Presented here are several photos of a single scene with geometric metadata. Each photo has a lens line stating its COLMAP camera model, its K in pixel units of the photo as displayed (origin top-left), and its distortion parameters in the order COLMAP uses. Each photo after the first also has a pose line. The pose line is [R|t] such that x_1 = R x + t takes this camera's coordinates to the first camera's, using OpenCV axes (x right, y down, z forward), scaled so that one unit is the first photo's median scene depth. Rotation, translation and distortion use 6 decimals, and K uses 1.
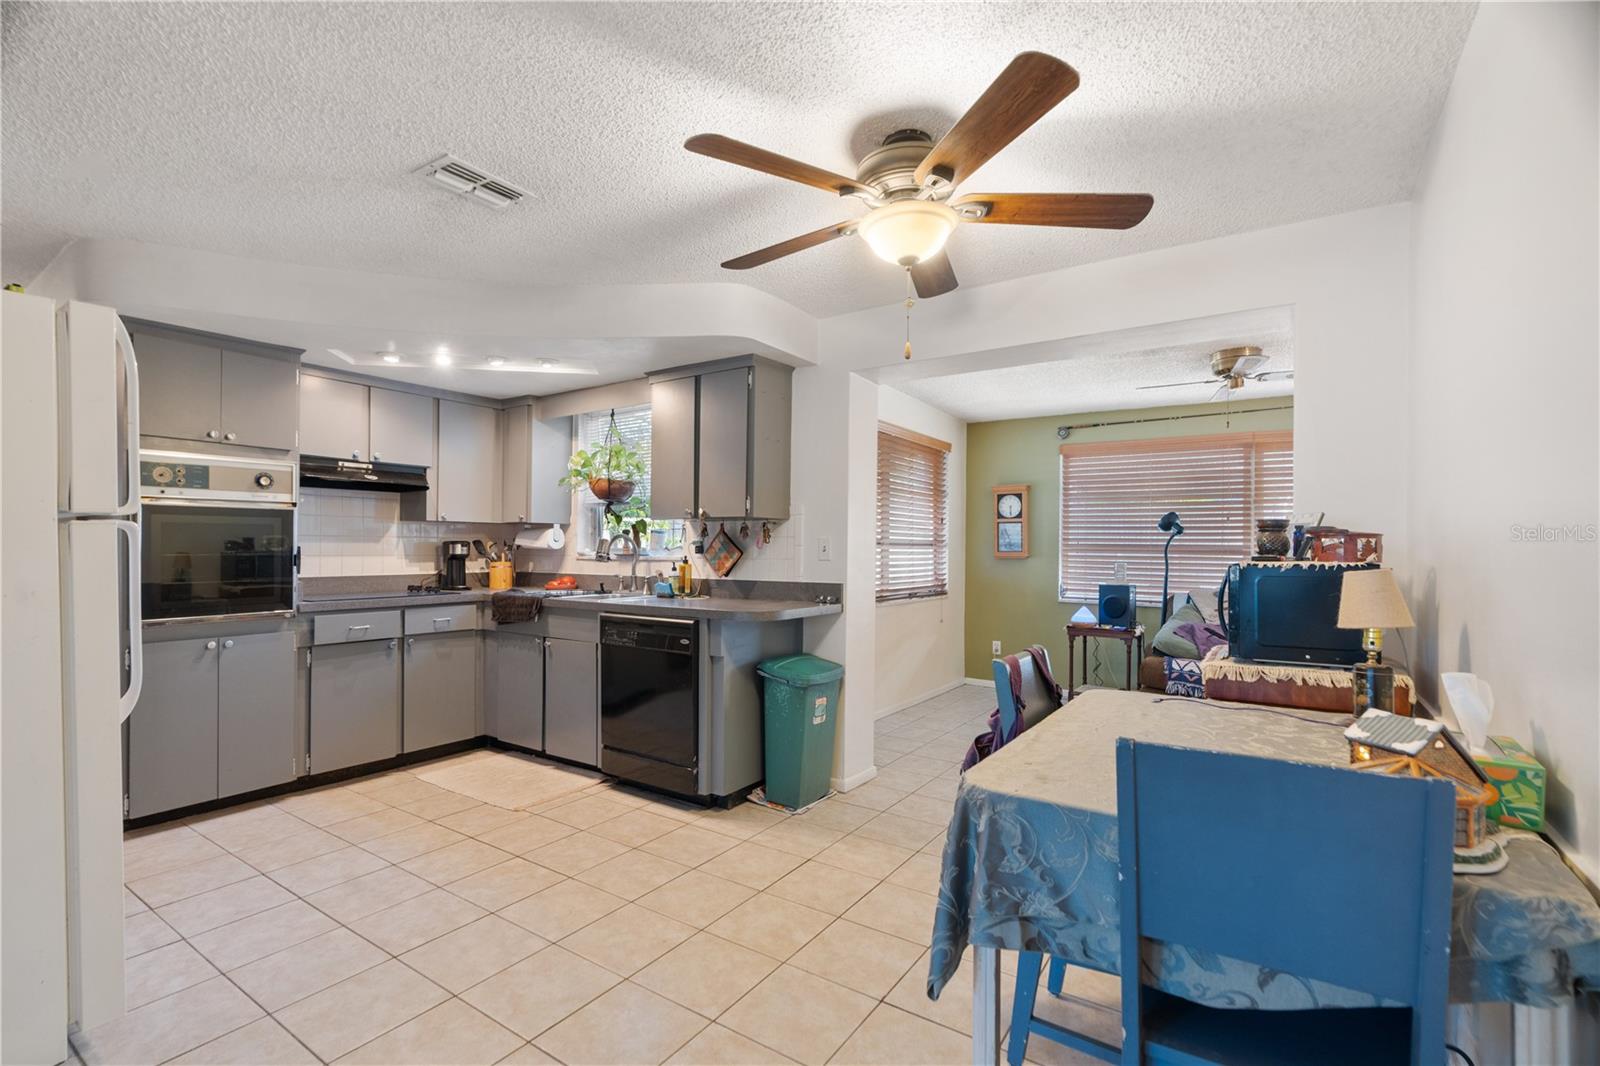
lens RADIAL K [[726.0, 0, 792.5], [0, 726.0, 542.9], [0, 0, 1]] dist [0.000113, 0.001194]
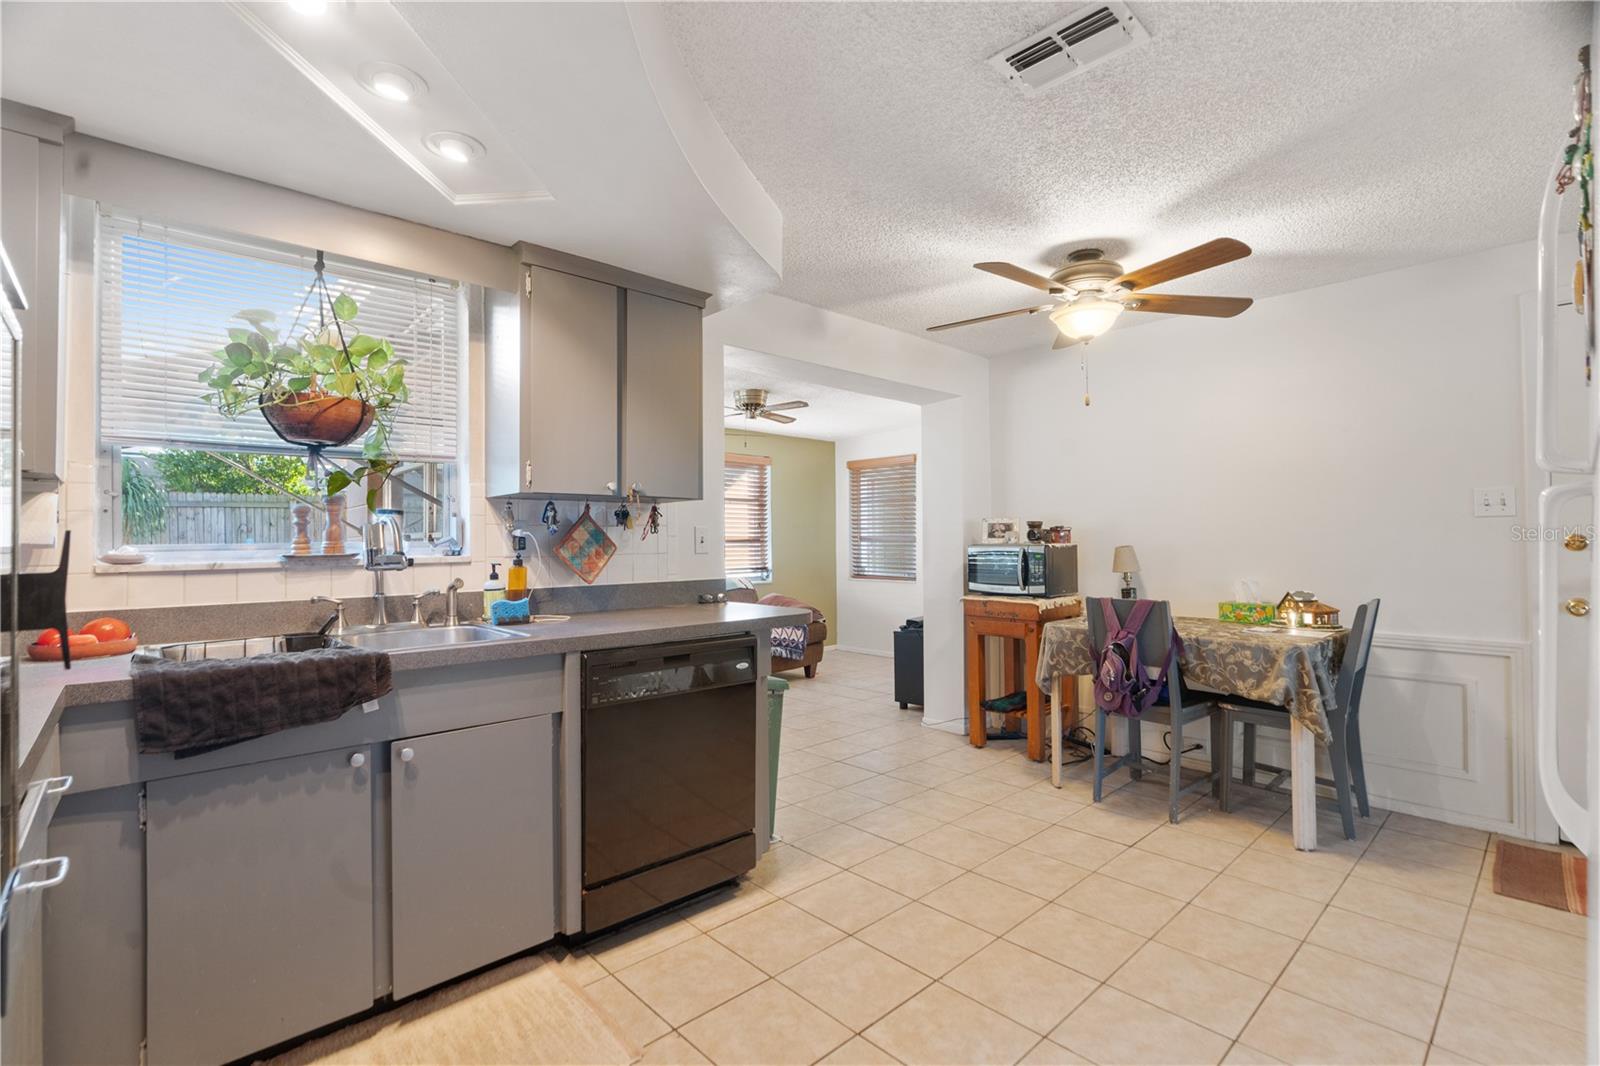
lens RADIAL K [[734.1, 0, 789.2], [0, 734.1, 528.0], [0, 0, 1]] dist [-0.003123, 0.001674]
pose [[0.222029, 0.012541, 0.974959, -0.726175], [0.000864, 0.999914, -0.013058, 0.004749], [-0.975040, 0.003742, 0.221999, 0.659306]]
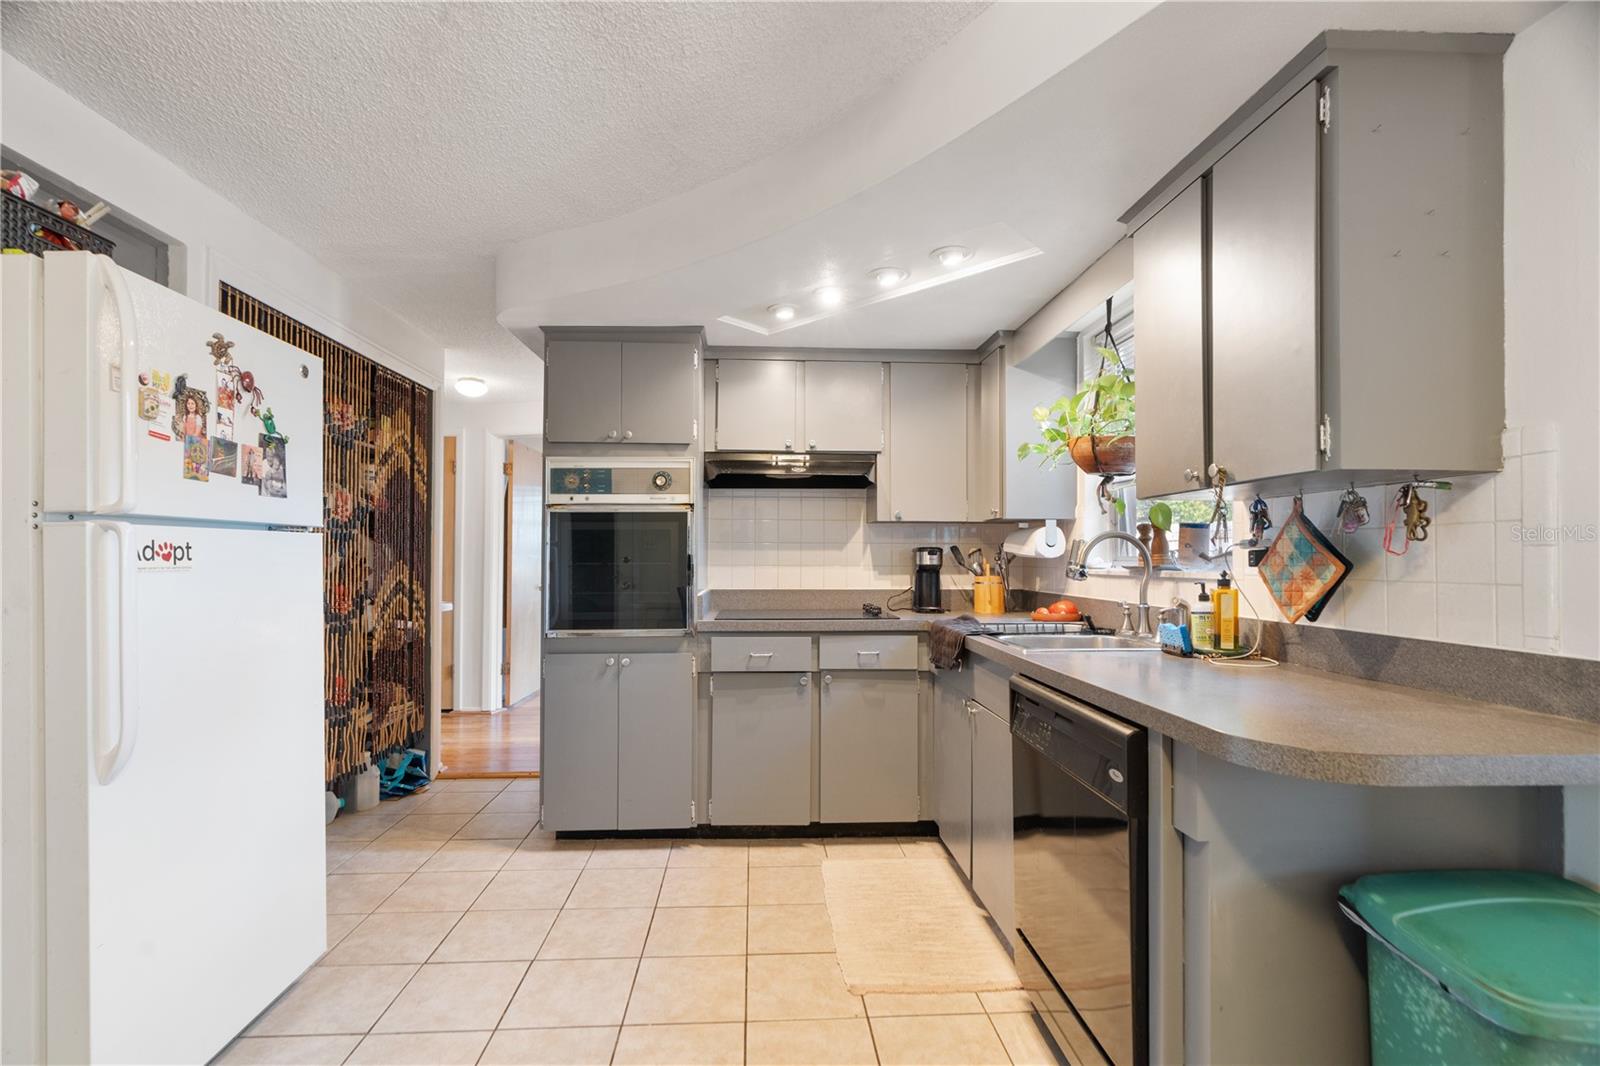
lens RADIAL K [[726.0, 0, 792.5], [0, 726.0, 542.9], [0, 0, 1]] dist [0.000113, 0.001194]
pose [[0.609122, -0.017810, -0.792876, 0.061773], [0.006113, 0.999824, -0.017762, 0.006132], [0.793053, 0.005972, 0.609124, 0.497356]]
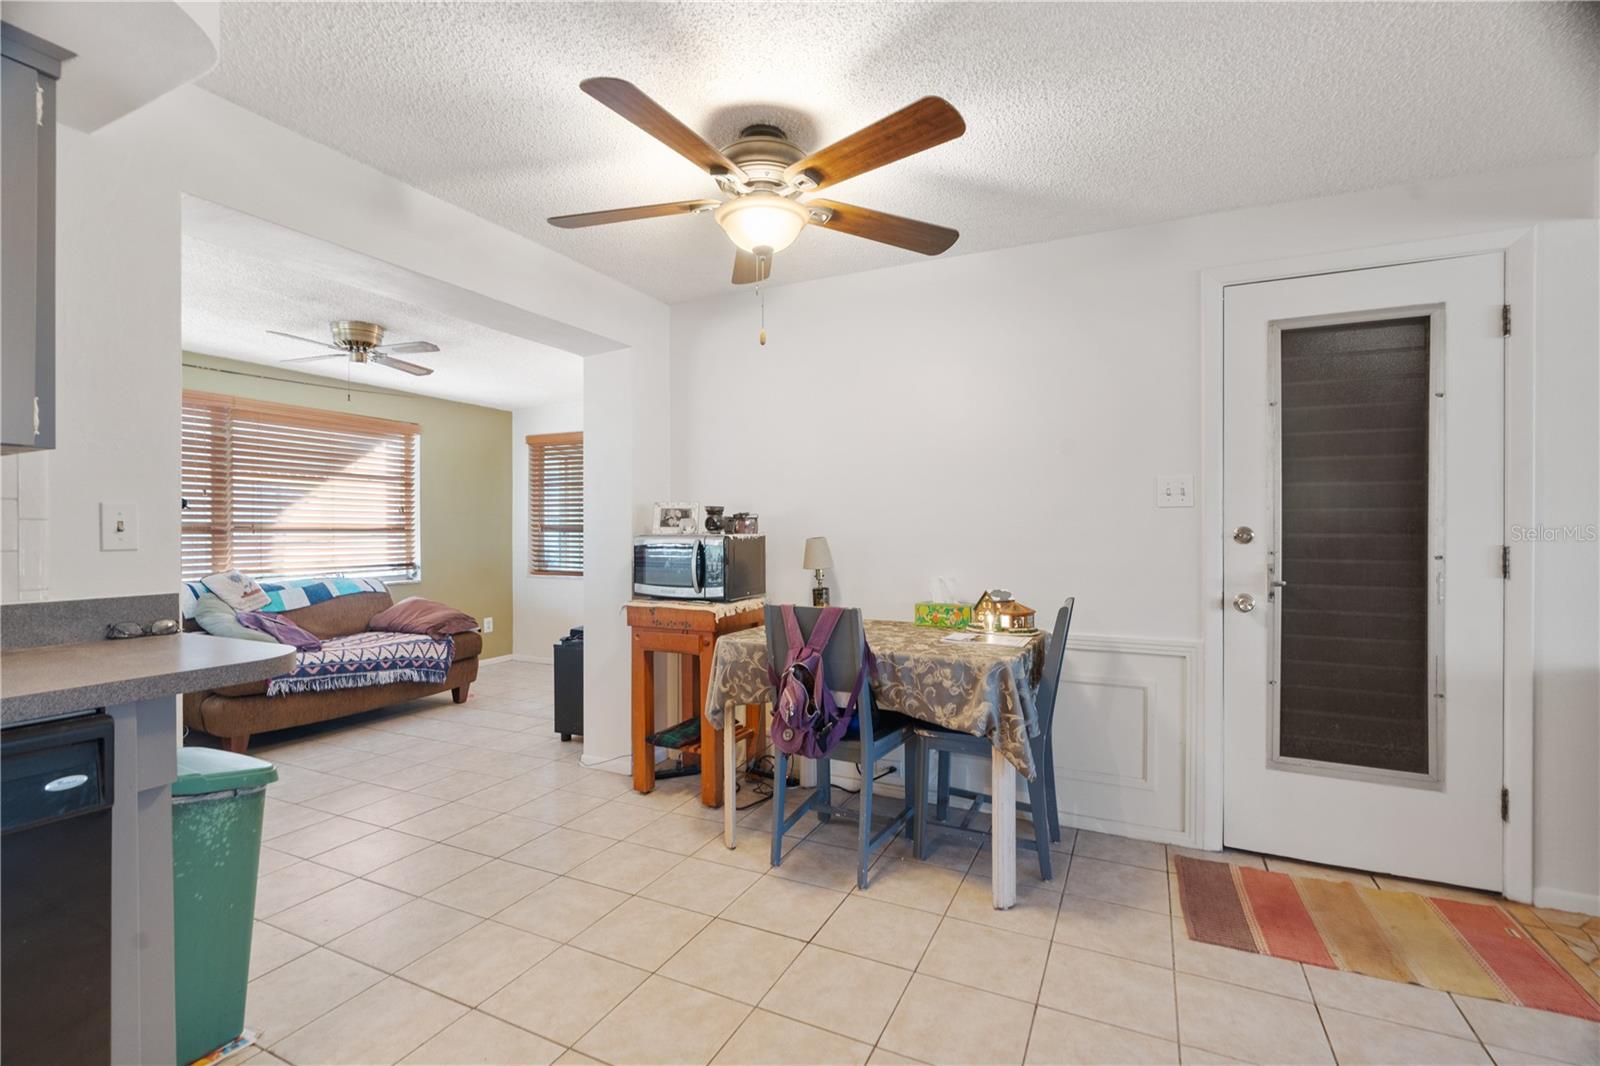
lens RADIAL K [[721.2, 0, 792.8], [0, 721.2, 534.1], [0, 0, 1]] dist [-0.006996, 0.000006]
pose [[-0.142576, -0.008643, 0.989746, -0.459476], [-0.005165, 0.999955, 0.007988, 0.006398], [-0.989770, -0.003973, -0.142614, 0.580440]]
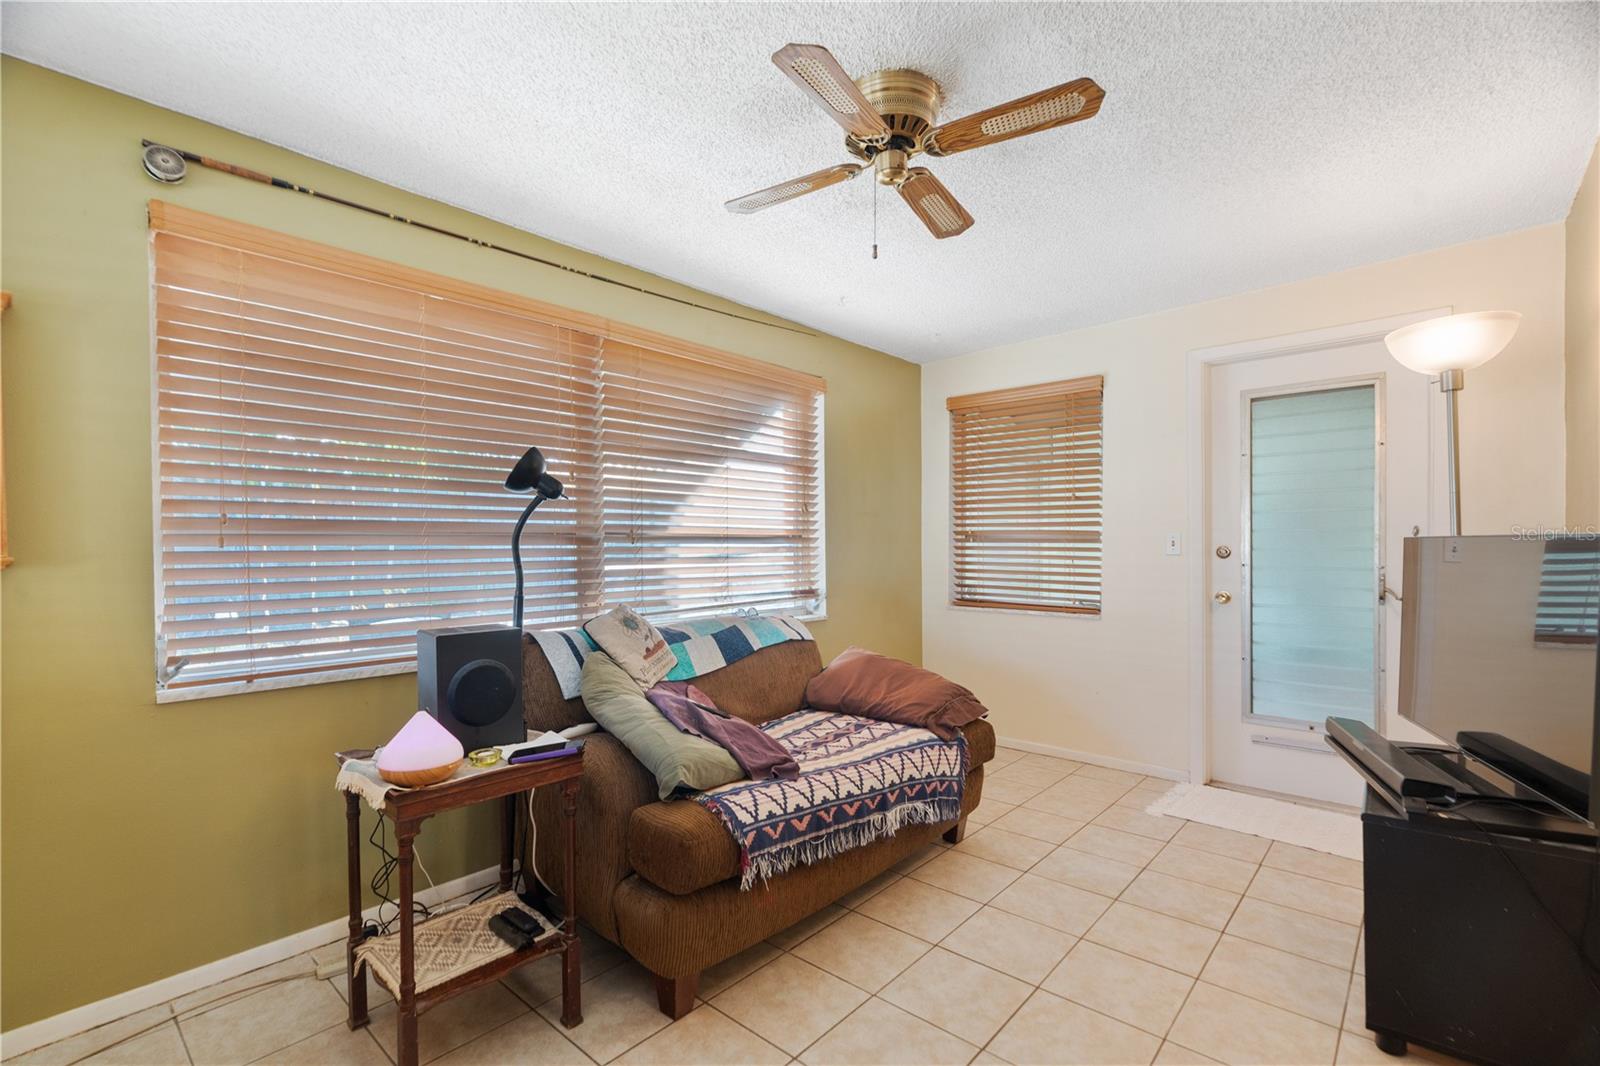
lens RADIAL K [[717.4, 0, 796.9], [0, 717.4, 554.0], [0, 0, 1]] dist [0.000798, 0.000362]
pose [[0.126061, -0.016249, 0.991889, 0.144494], [-0.001653, 0.999861, 0.016590, 0.017642], [-0.992021, -0.003731, 0.126017, 1.039234]]
